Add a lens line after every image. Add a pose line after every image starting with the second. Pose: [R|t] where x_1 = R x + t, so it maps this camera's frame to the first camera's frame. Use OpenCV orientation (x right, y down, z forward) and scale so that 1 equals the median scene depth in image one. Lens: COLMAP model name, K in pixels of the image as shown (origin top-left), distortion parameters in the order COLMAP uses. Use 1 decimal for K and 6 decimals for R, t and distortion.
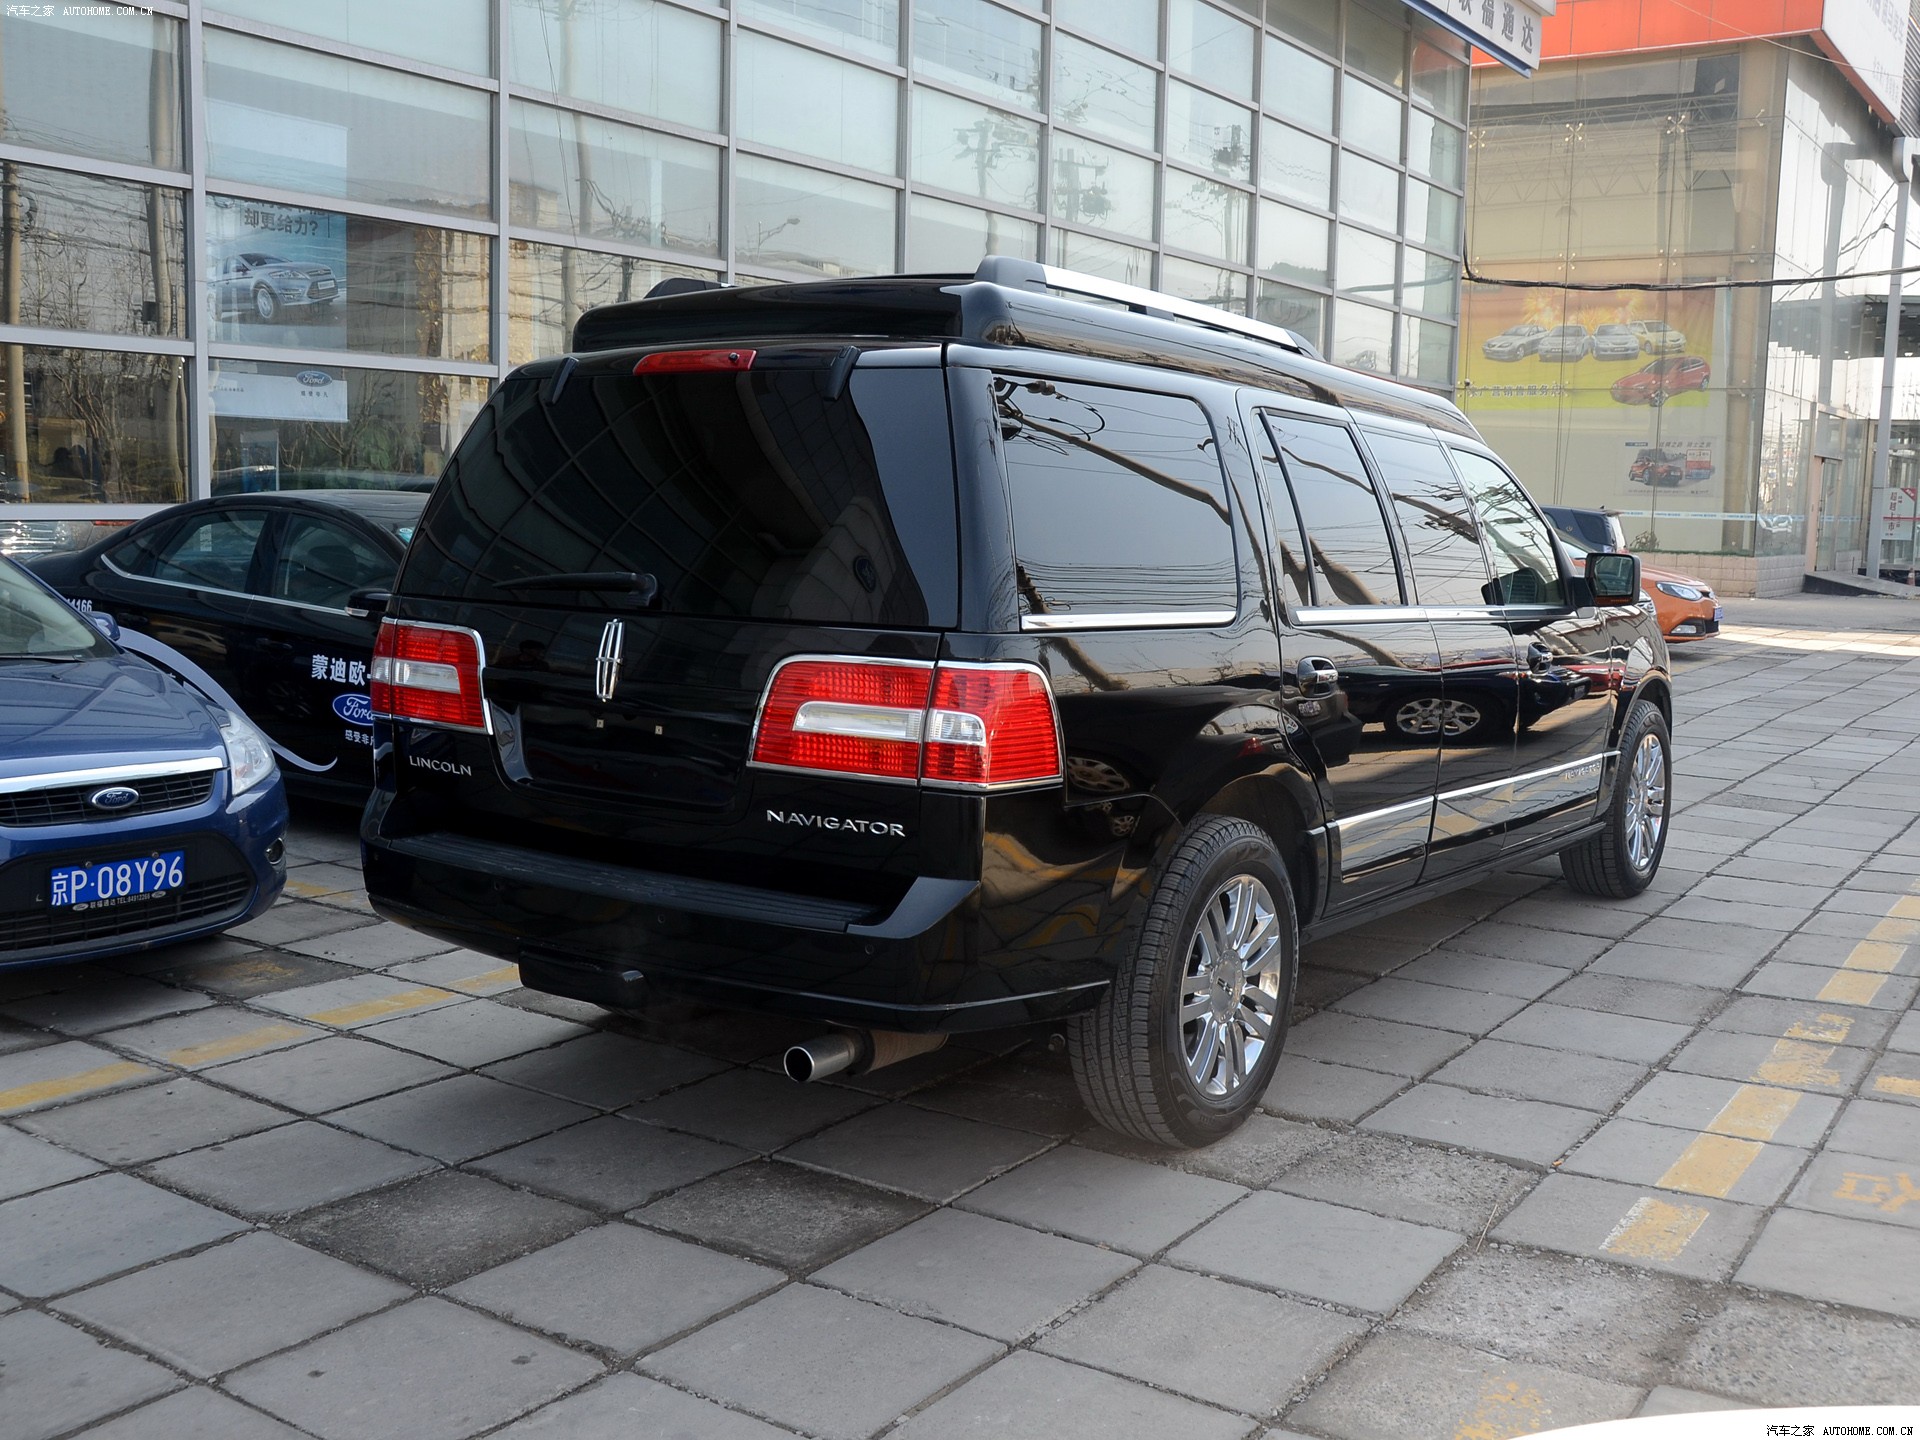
lens RADIAL K [[1928.1, 0, 960.7], [0, 1928.1, 719.7], [0, 0, 1]] dist [-0.059075, 0.000000]
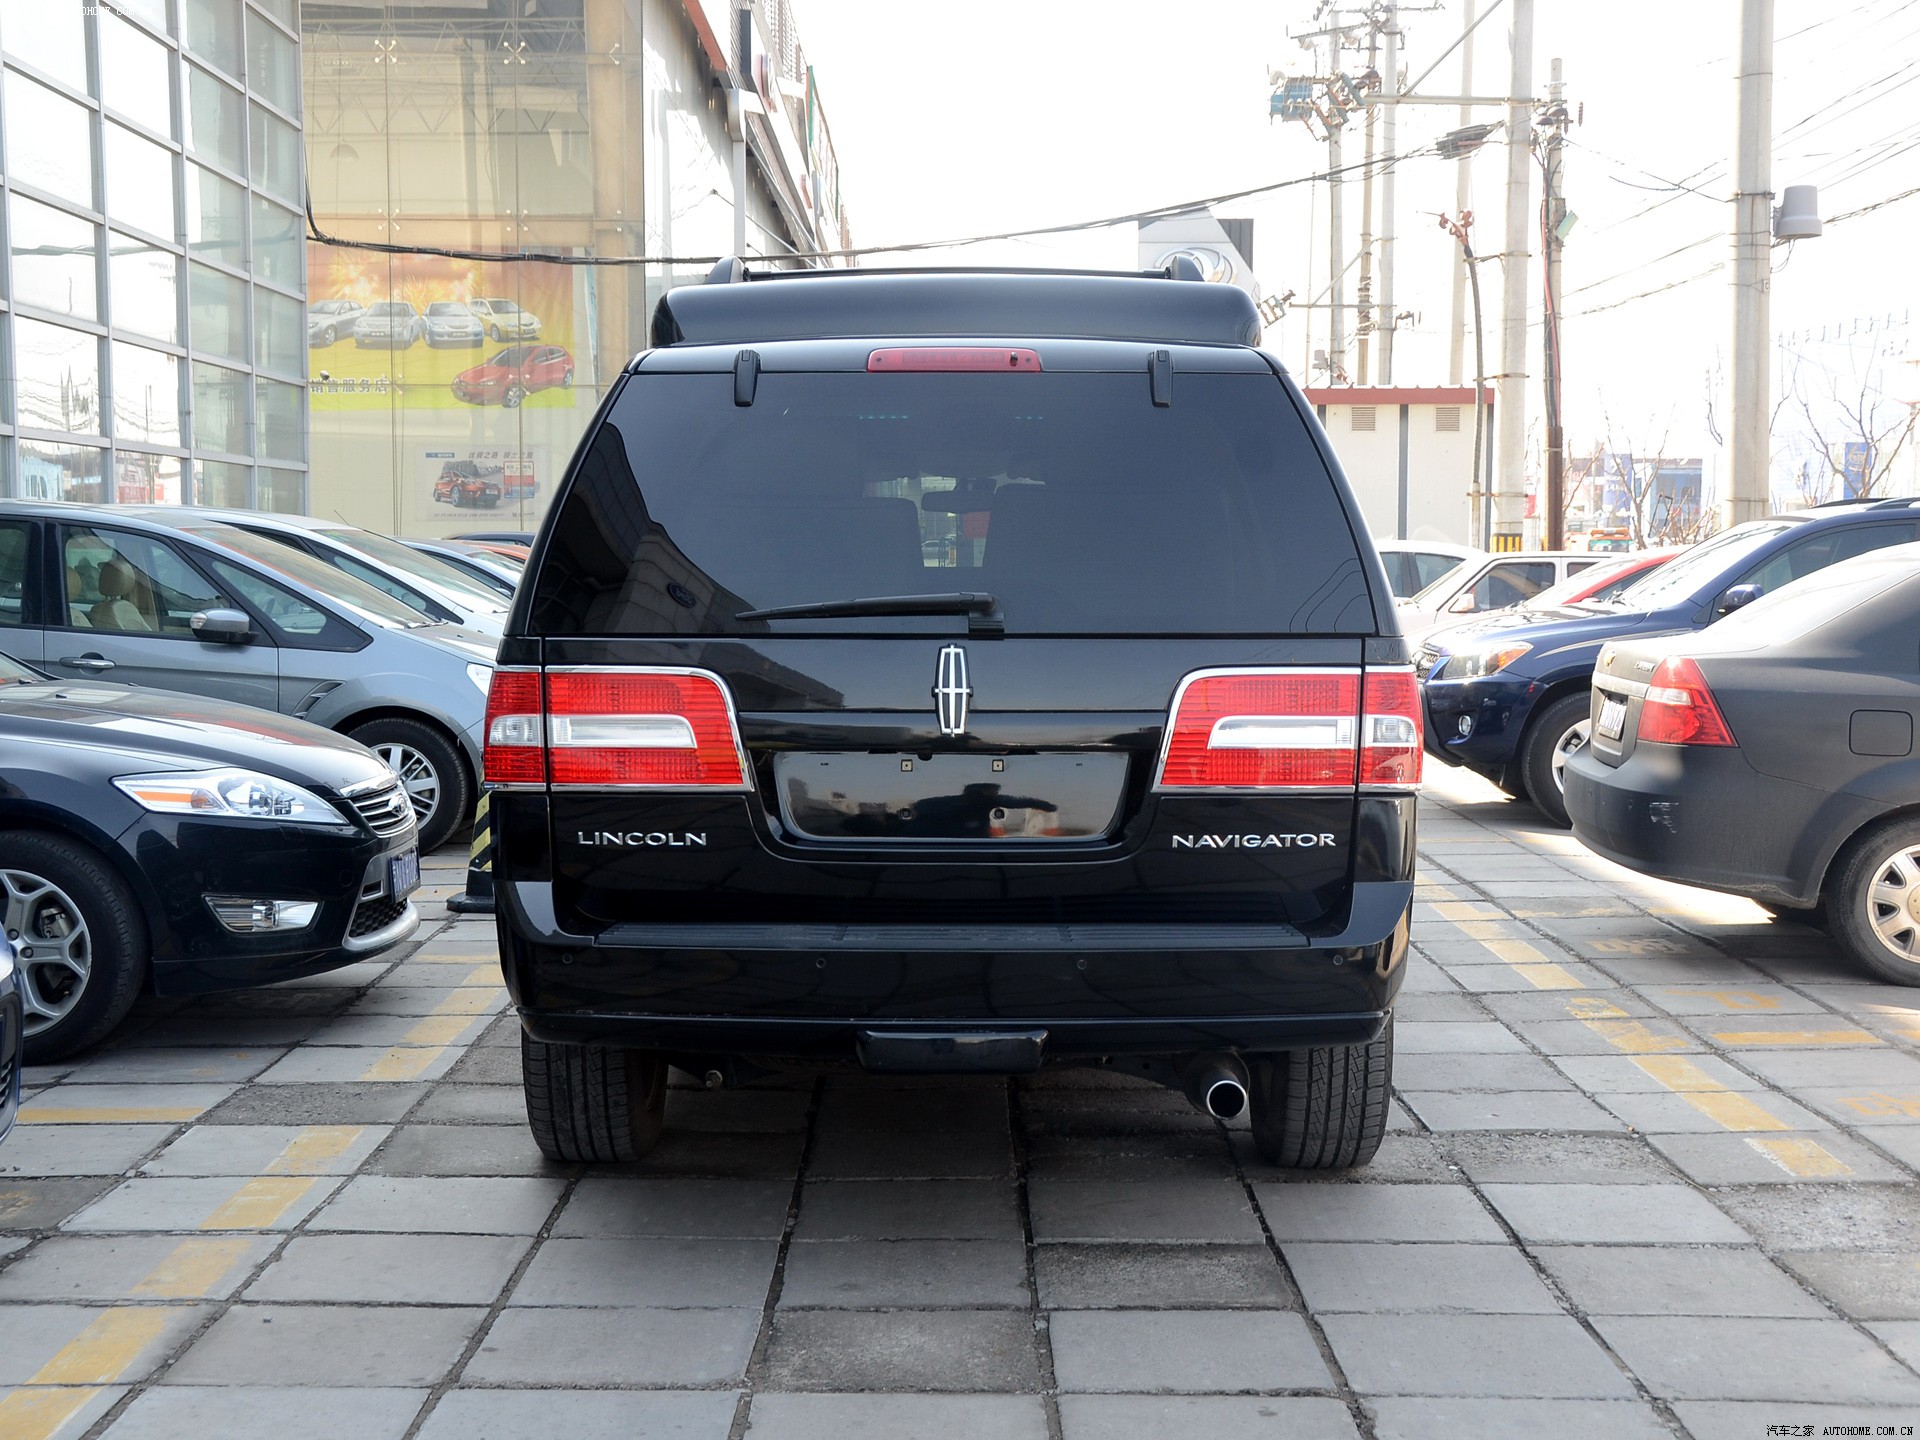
lens RADIAL K [[2611.7, 0, 957.9], [0, 2611.7, 731.5], [0, 0, 1]] dist [0.083568, 0.000000]
pose [[0.829172, -0.059066, 0.555864, -0.671523], [0.080403, 0.996664, -0.014031, 0.003869], [-0.553181, 0.056328, 0.831155, -0.009209]]
